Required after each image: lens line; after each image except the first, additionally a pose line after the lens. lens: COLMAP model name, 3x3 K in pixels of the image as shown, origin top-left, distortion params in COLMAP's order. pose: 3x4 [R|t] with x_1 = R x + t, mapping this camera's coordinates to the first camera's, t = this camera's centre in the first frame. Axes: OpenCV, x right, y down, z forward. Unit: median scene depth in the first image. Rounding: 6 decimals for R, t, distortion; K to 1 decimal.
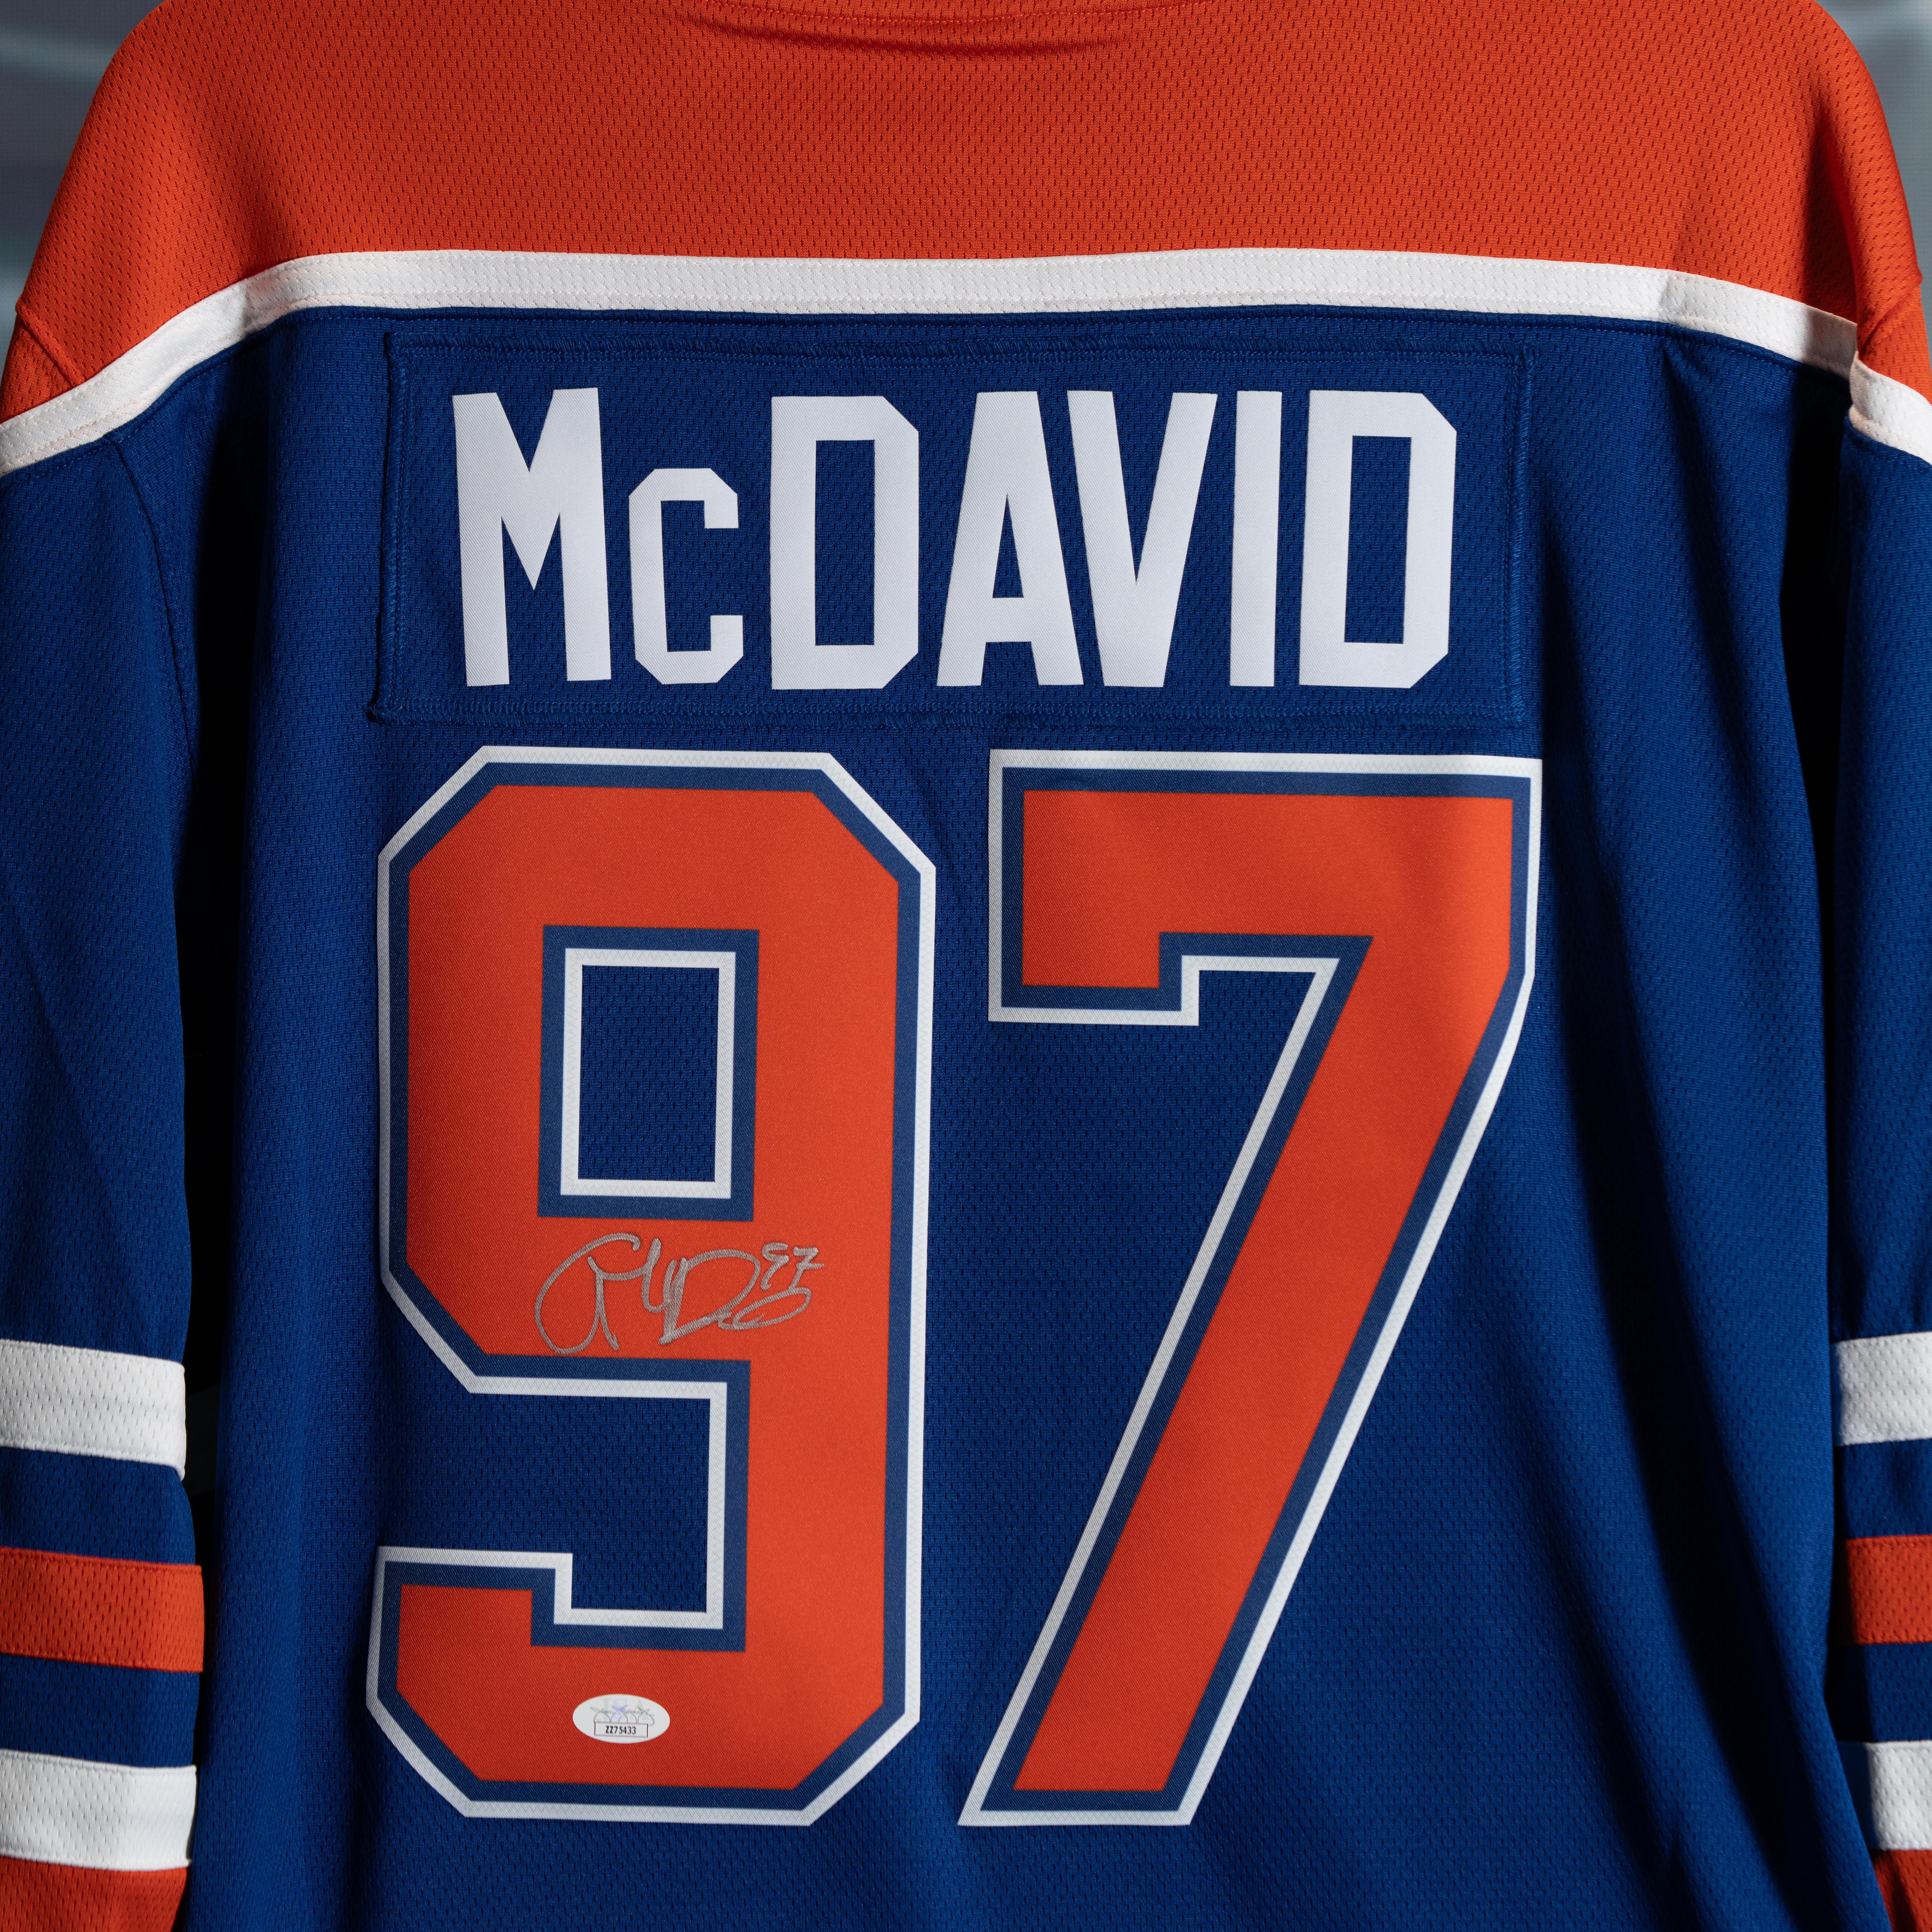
lens RADIAL K [[8719.7, 0, 975.0], [0, 8719.7, 965.9], [0, 0, 1]] dist [-0.117266, 0.000000]
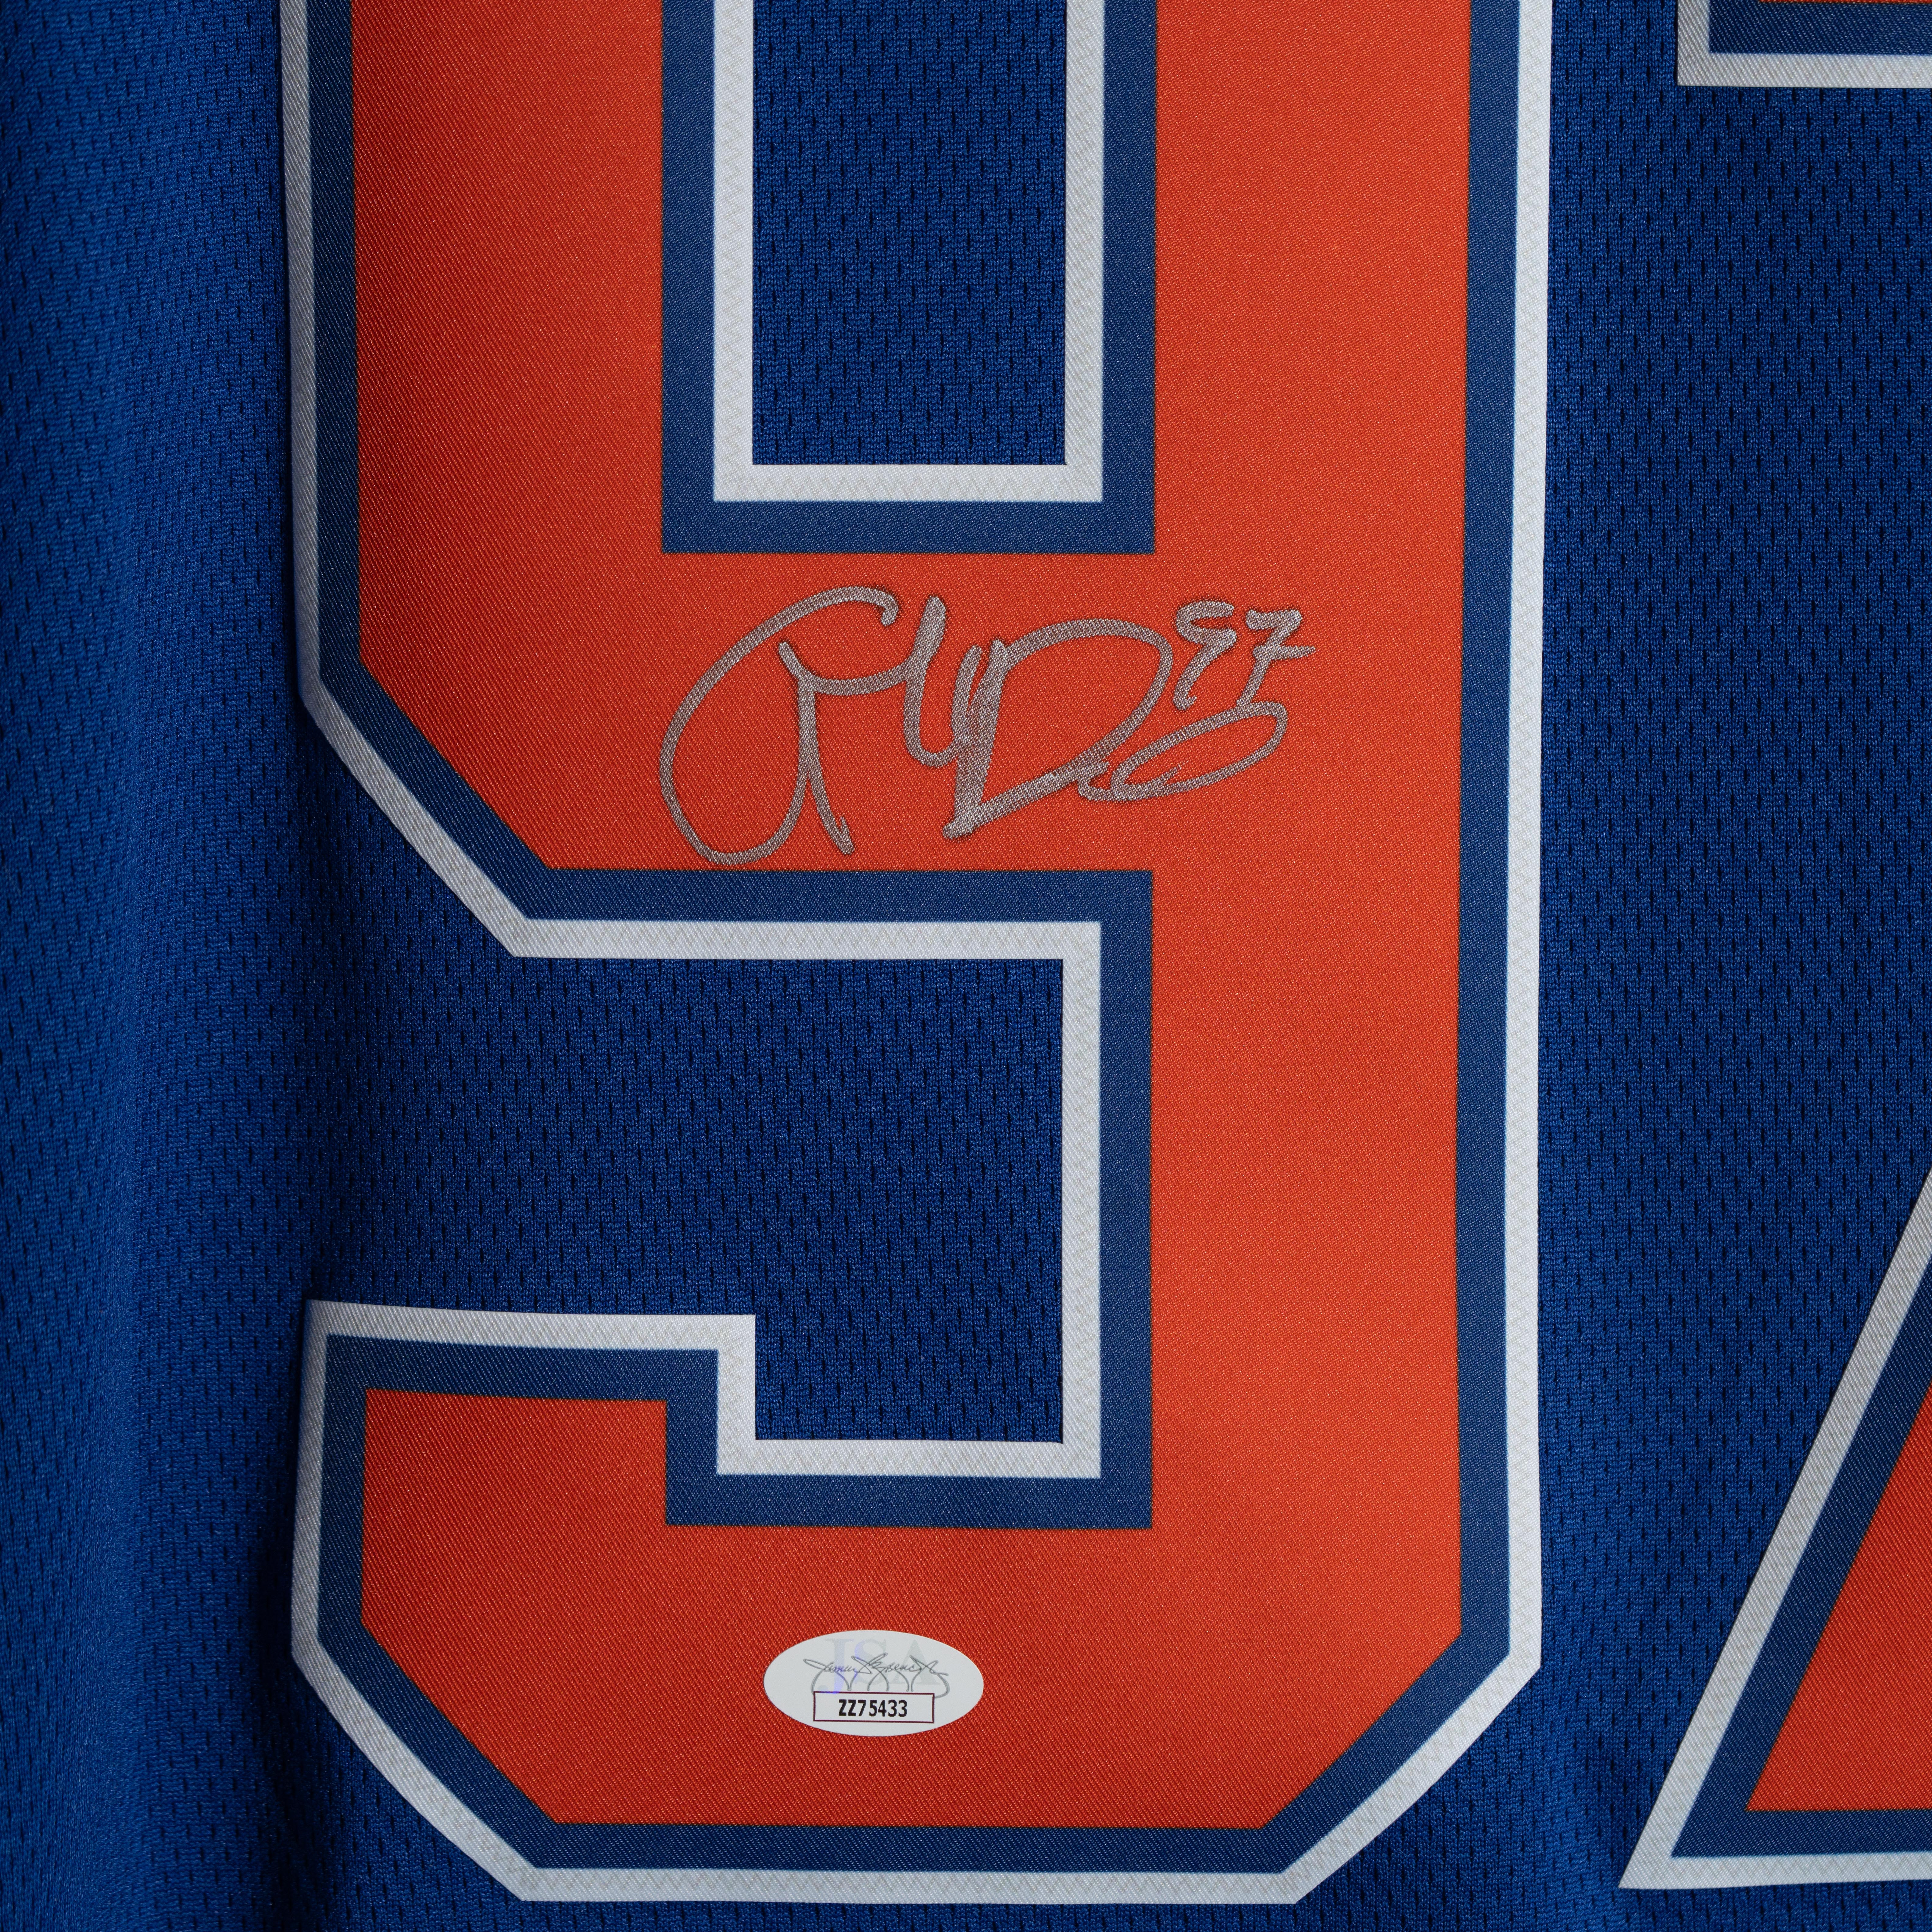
lens RADIAL K [[8719.7, 0, 951.8], [0, 8719.7, 976.5], [0, 0, 1]] dist [-0.117266, 0.000000]
pose [[0.999246, -0.020903, 0.032720, -0.050306], [0.017449, 0.994579, 0.102506, 0.005399], [-0.034685, -0.101858, 0.994194, 0.562699]]
